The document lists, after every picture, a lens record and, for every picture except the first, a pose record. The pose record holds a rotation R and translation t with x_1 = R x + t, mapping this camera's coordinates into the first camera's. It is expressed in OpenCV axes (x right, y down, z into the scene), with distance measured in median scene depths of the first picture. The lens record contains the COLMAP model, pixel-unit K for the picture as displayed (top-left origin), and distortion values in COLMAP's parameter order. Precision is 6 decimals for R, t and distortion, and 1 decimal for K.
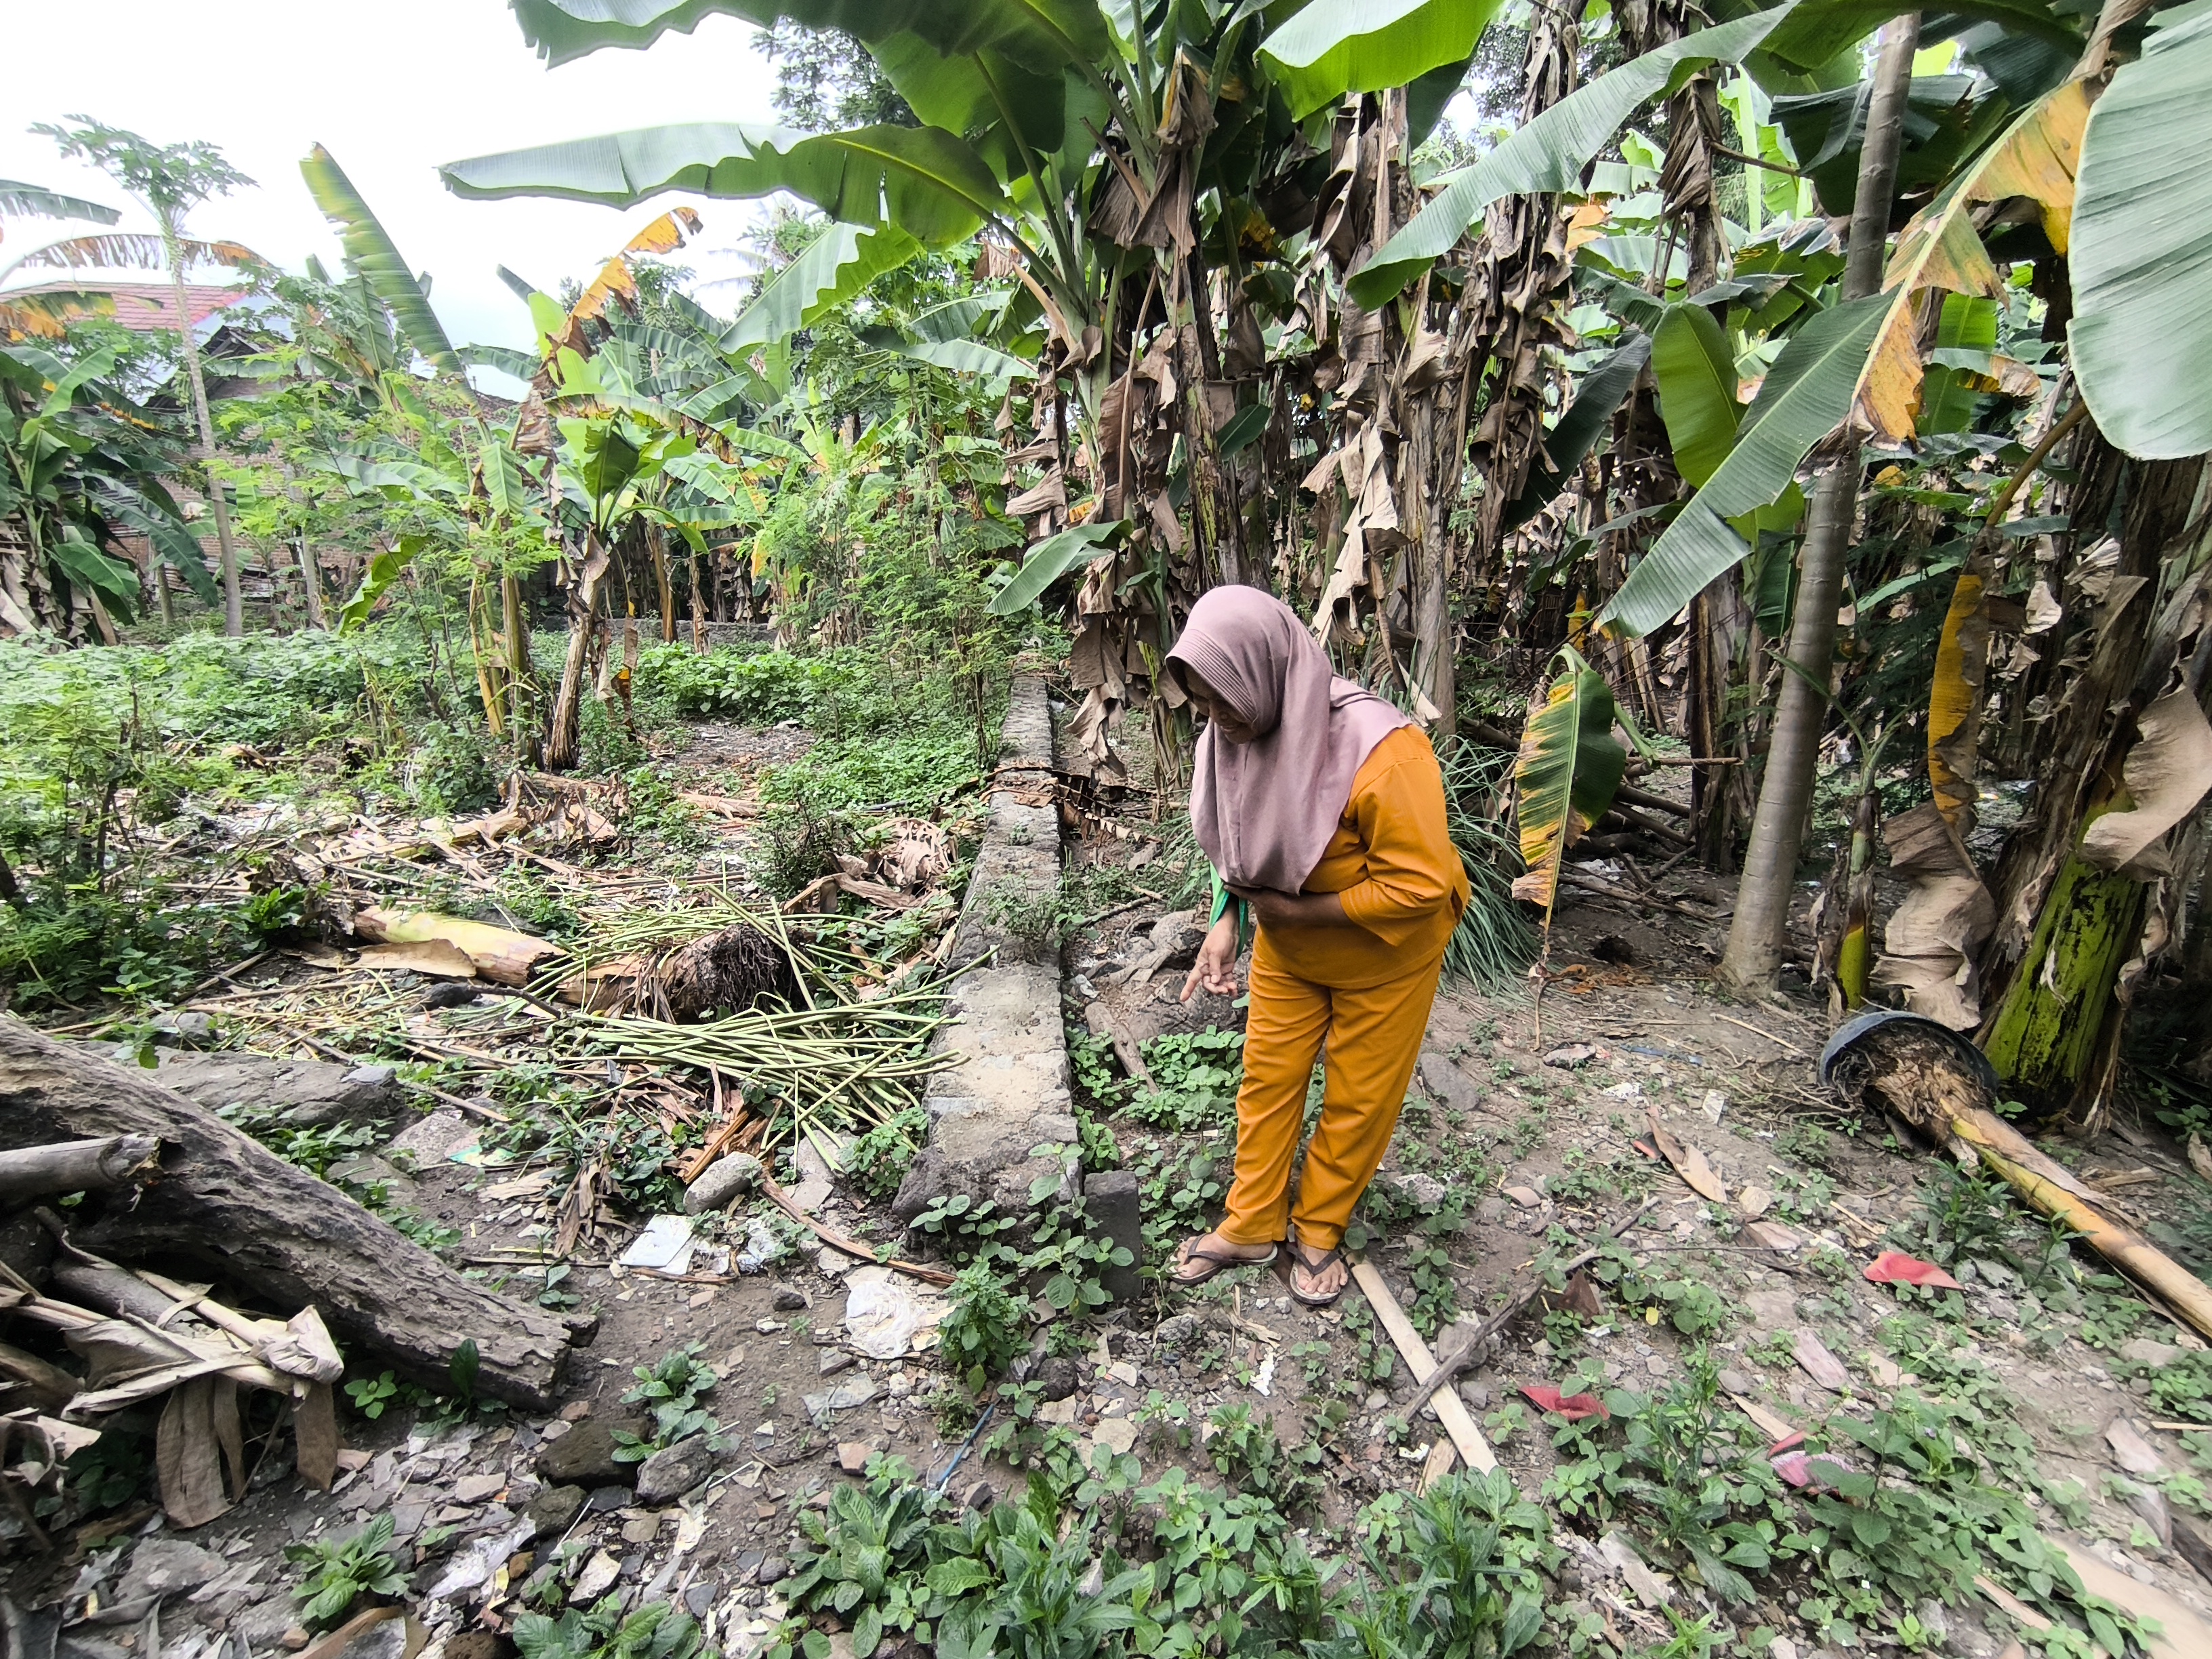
lens RADIAL K [[1024.7, 0, 1103.2], [0, 1024.7, 827.4], [0, 0, 1]] dist [0.003028, 0.000326]
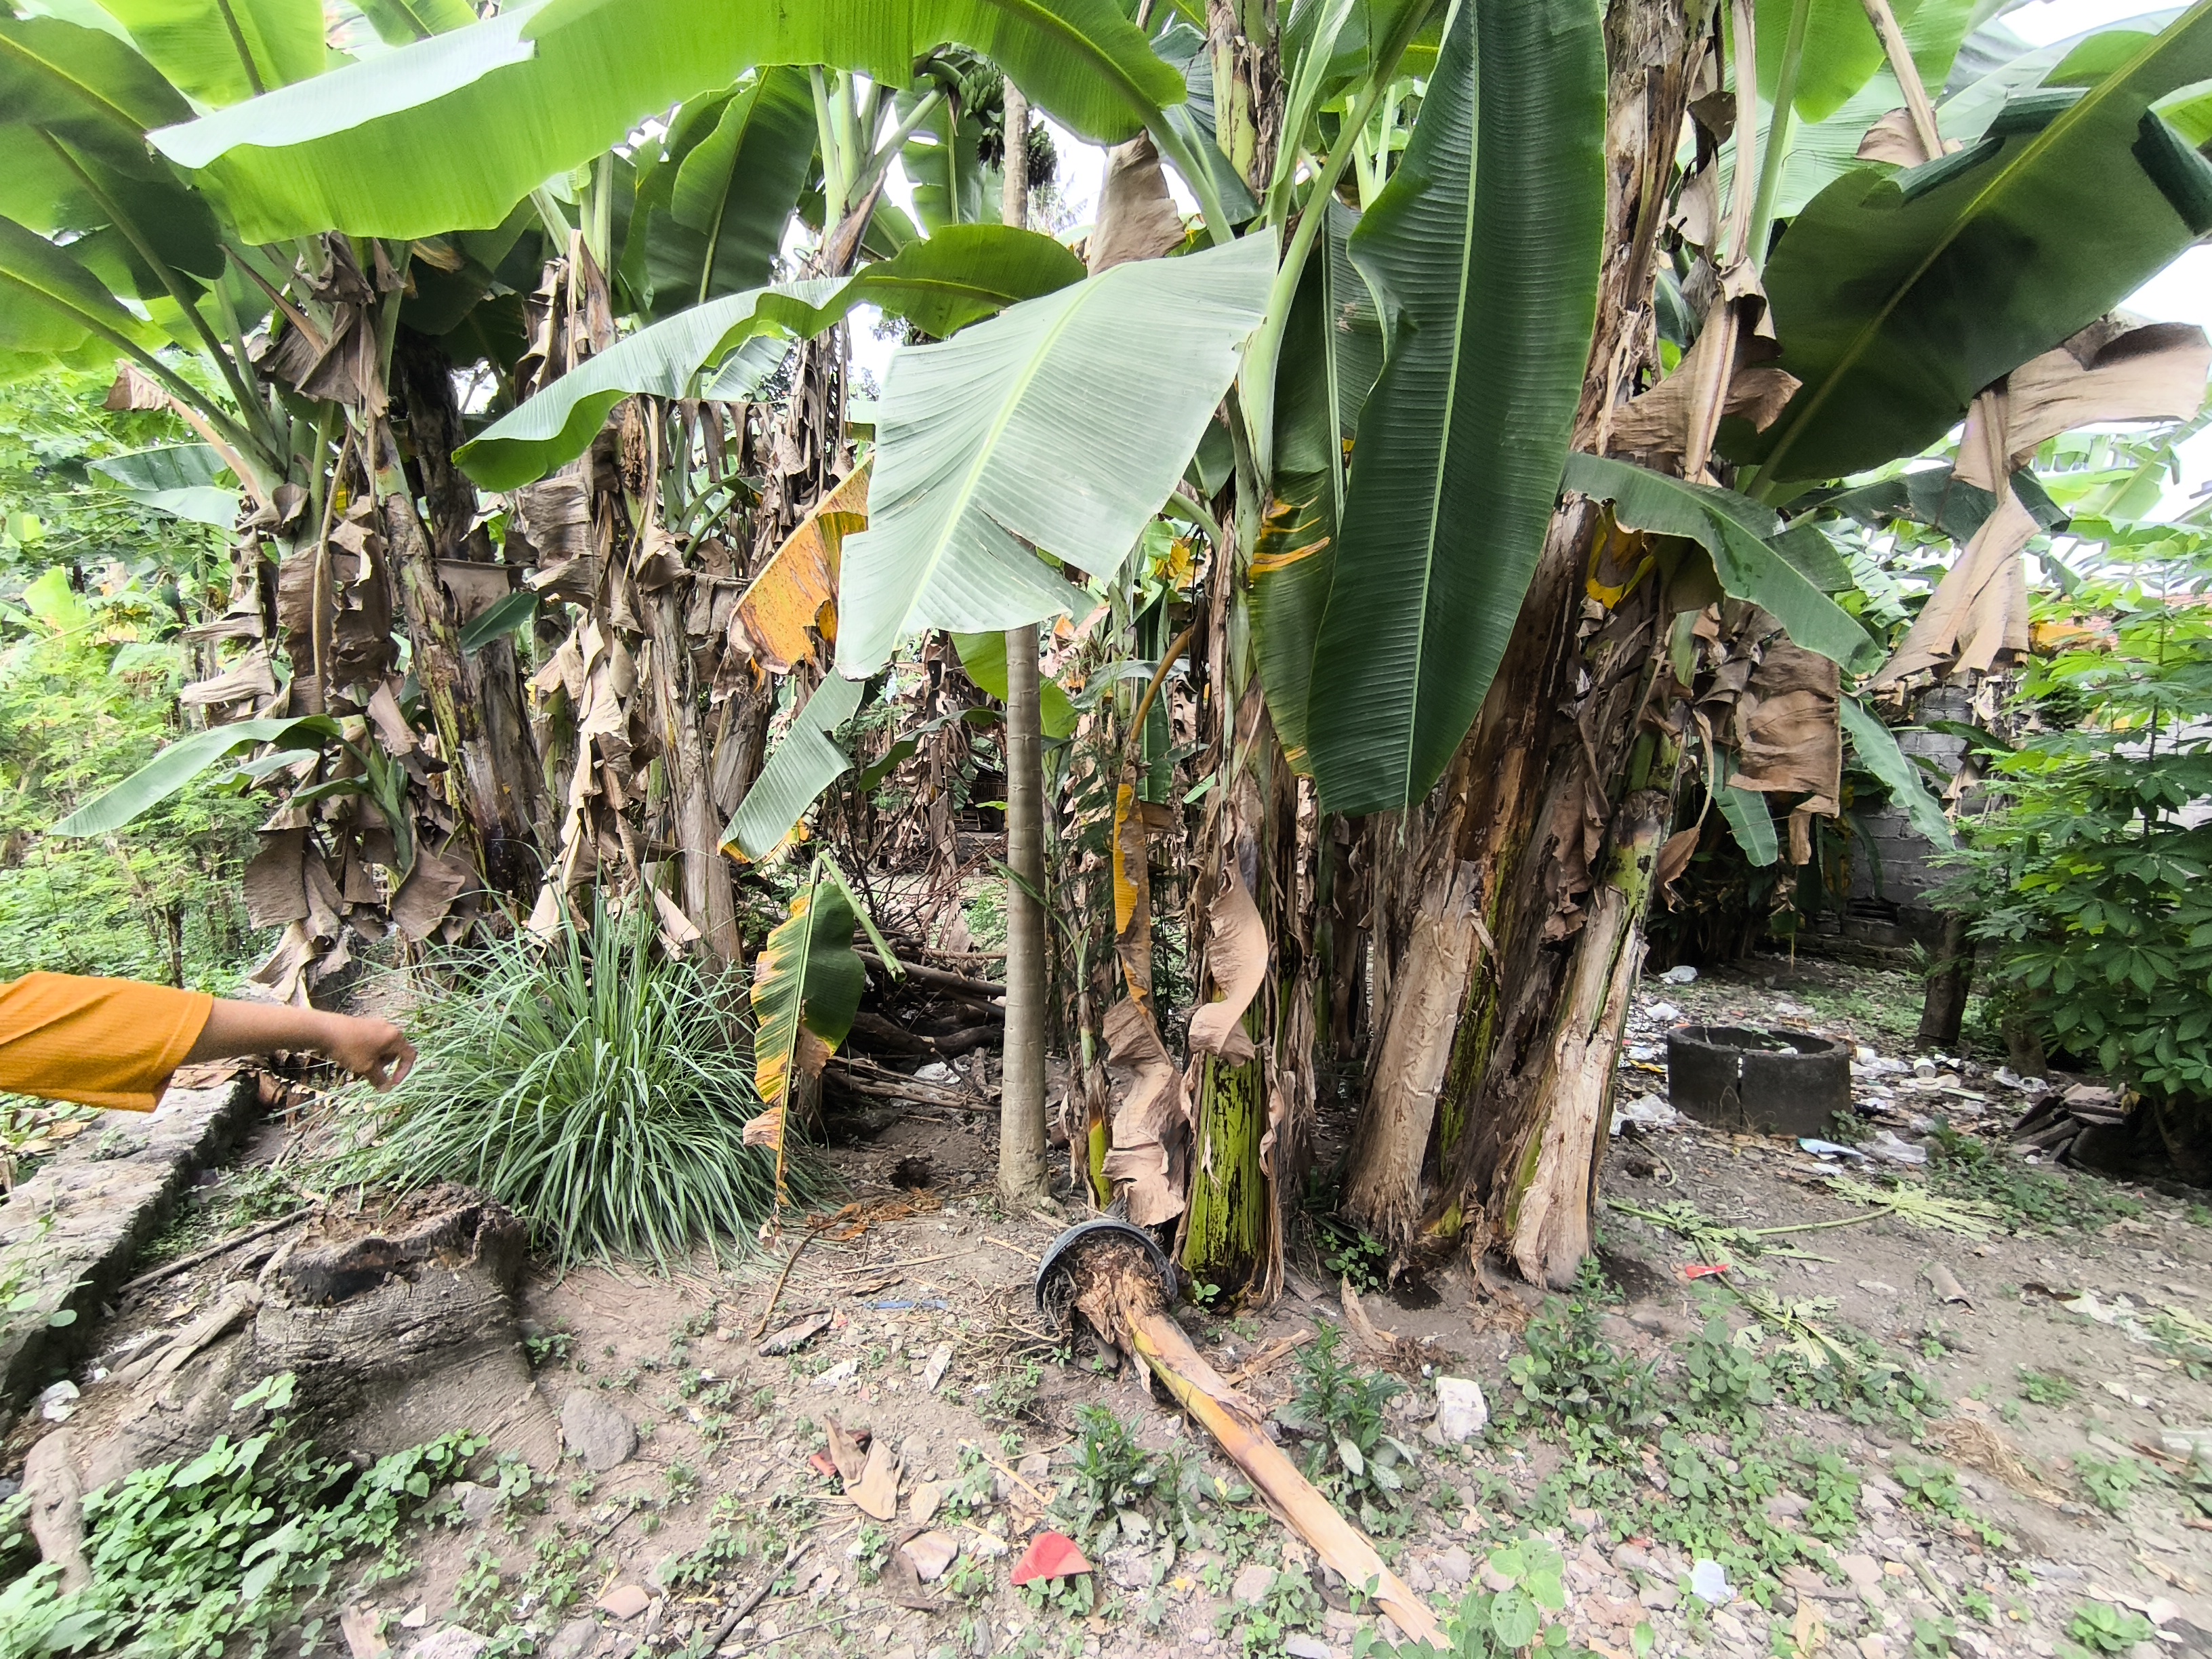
lens RADIAL K [[1024.7, 0, 1111.2], [0, 1024.7, 826.9], [0, 0, 1]] dist [0.003028, 0.000326]
pose [[0.888550, -0.027253, 0.457970, 0.288702], [0.109626, 0.981930, -0.154261, -0.030160], [-0.445490, 0.187274, 0.875481, 0.053361]]
